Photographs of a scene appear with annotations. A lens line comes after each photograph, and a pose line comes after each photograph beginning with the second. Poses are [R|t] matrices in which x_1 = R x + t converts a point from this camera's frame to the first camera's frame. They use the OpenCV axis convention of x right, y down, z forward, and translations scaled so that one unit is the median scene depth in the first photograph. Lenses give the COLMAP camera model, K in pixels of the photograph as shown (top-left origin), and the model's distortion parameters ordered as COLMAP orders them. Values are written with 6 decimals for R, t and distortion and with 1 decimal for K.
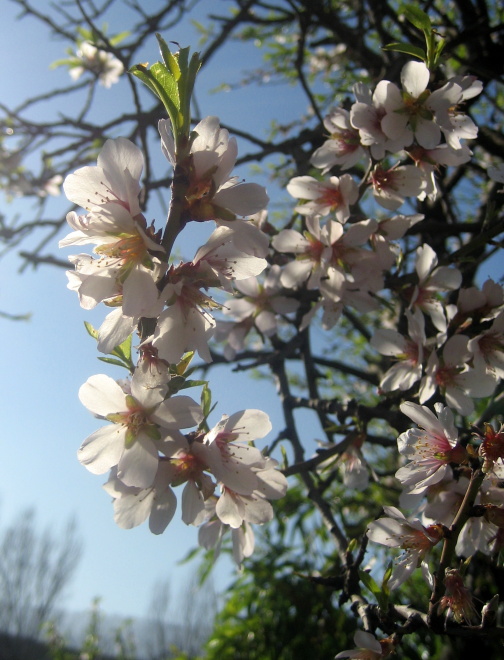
lens RADIAL K [[971.0, 0, 252.0], [0, 971.0, 330.0], [0, 0, 1]] dist [-0.008655, -0.002886]
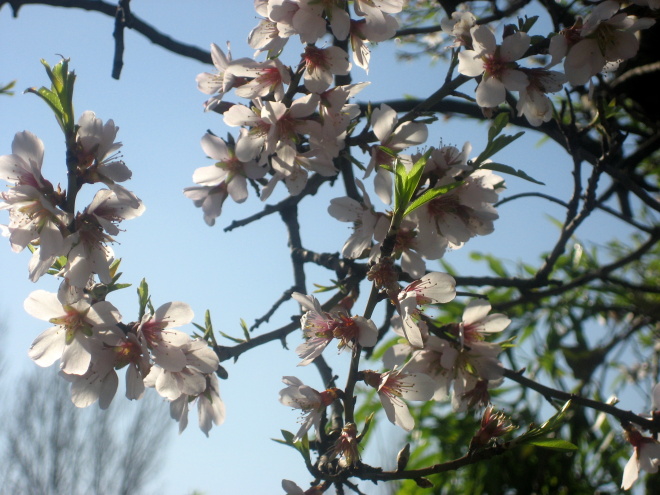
lens RADIAL K [[2008.2, 0, 330.0], [0, 2008.2, 247.5], [0, 0, 1]] dist [0.080269, 0.610363]
pose [[0.991206, -0.069299, -0.112730, 0.518010], [0.083389, 0.988582, 0.125505, -0.305921], [0.102746, -0.133802, 0.985668, -1.547240]]
